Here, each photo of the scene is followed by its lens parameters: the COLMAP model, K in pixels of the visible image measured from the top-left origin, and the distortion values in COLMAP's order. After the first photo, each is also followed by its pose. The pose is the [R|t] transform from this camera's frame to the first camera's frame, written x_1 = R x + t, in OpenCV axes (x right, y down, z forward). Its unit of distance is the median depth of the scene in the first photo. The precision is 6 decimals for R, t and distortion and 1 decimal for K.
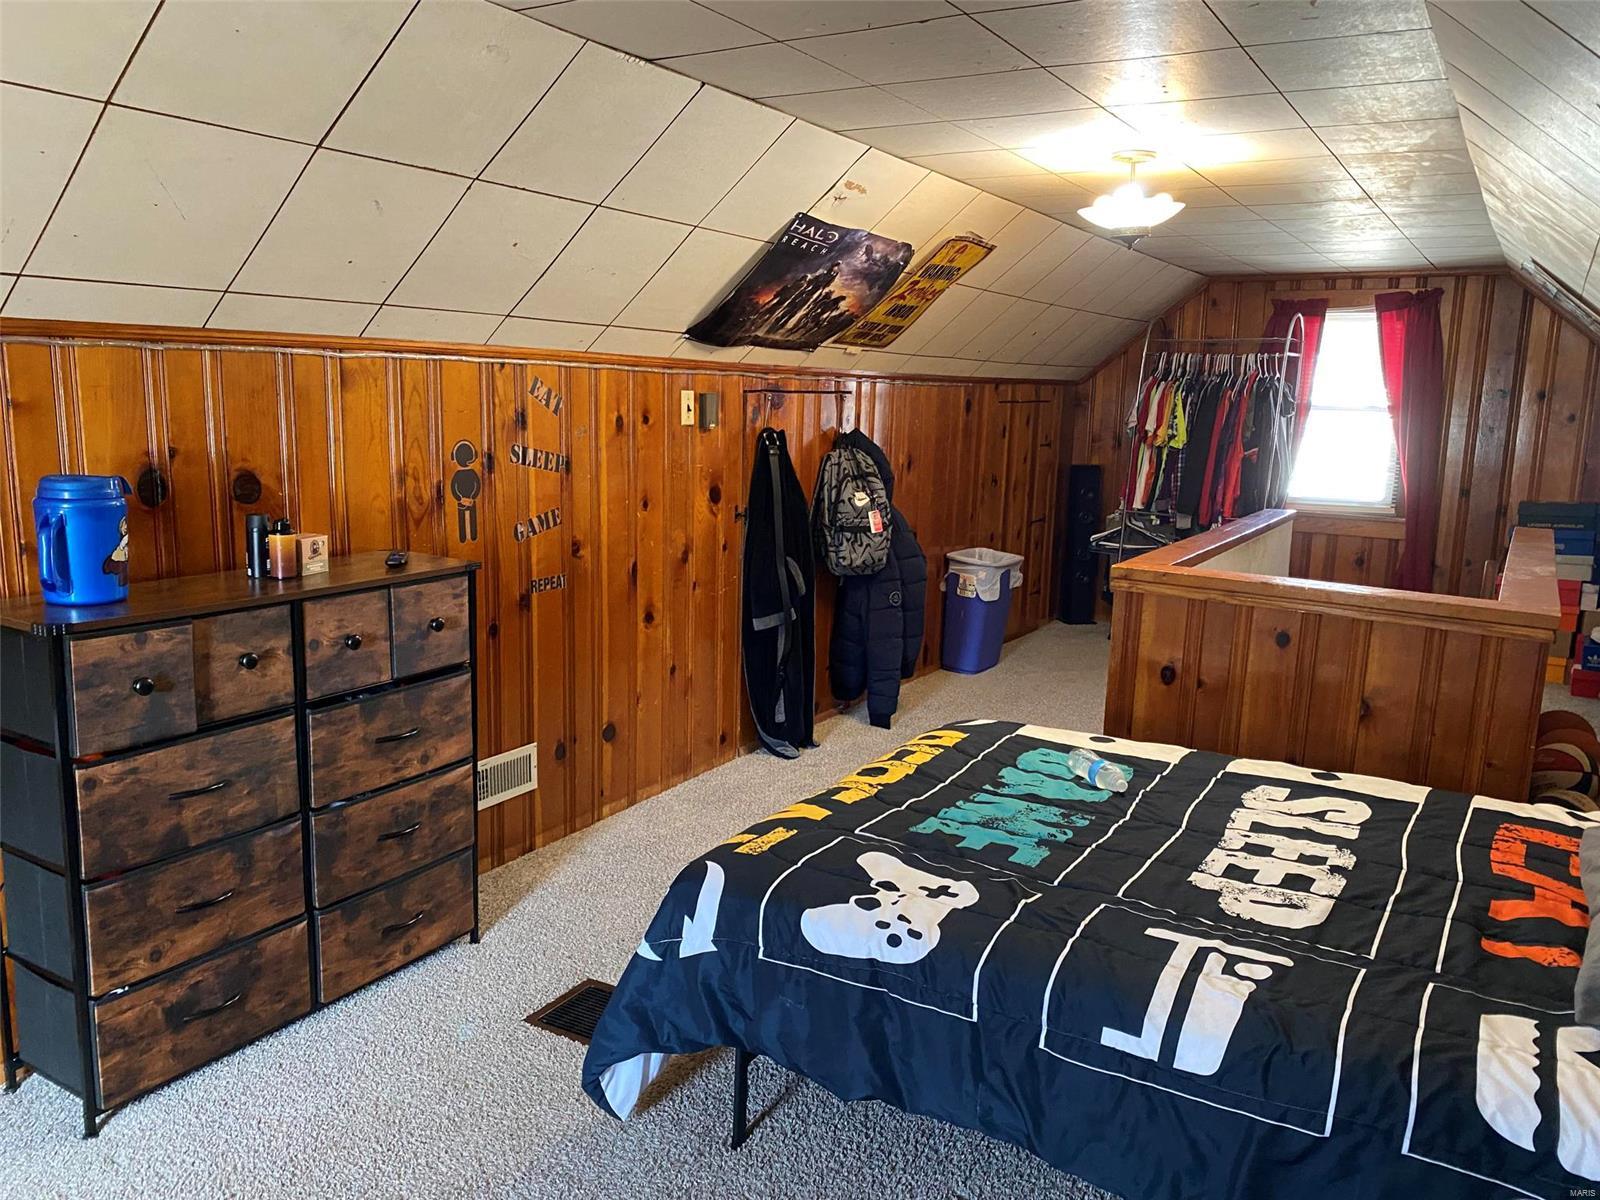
lens RADIAL K [[1218.2, 0, 785.1], [0, 1218.2, 611.0], [0, 0, 1]] dist [0.084708, -0.099708]
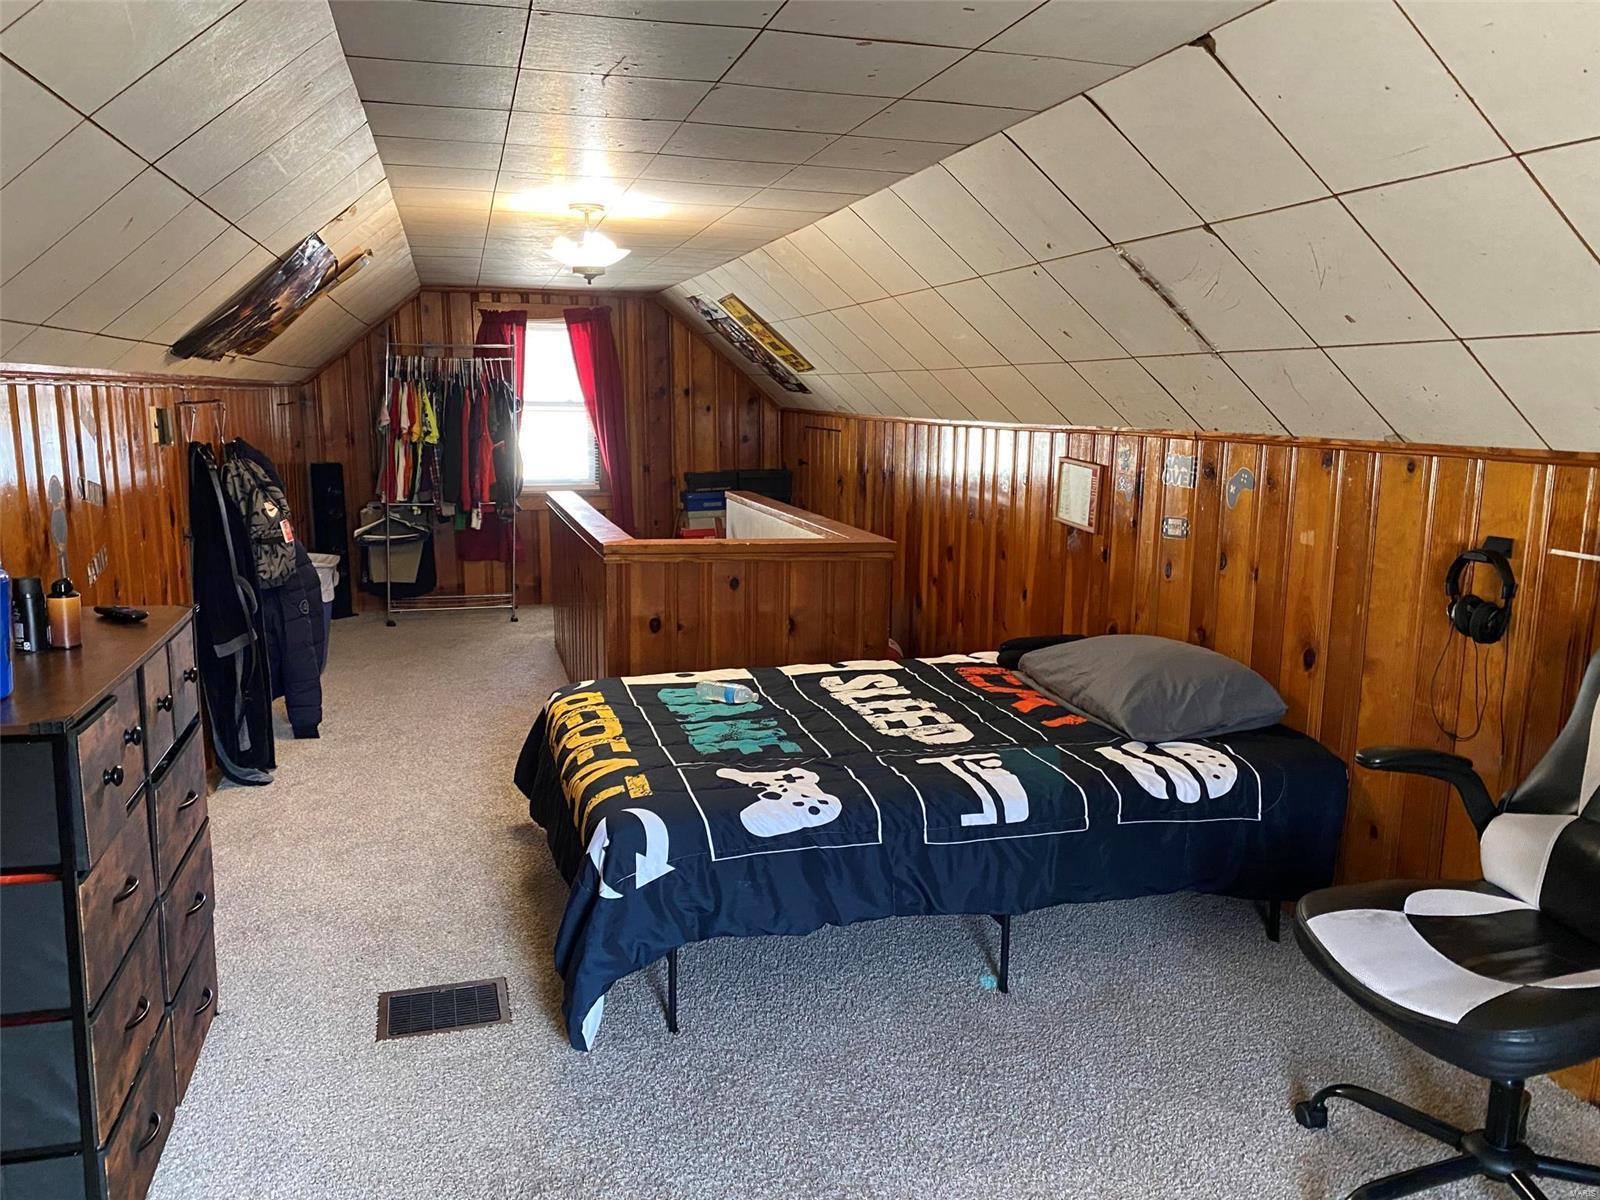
lens RADIAL K [[1218.2, 0, 785.3], [0, 1218.2, 609.0], [0, 0, 1]] dist [0.084708, -0.099708]
pose [[0.699601, -0.146067, 0.699444, -0.603423], [0.139844, 0.987942, 0.066439, -0.036666], [-0.700715, 0.051332, 0.711592, 0.019518]]
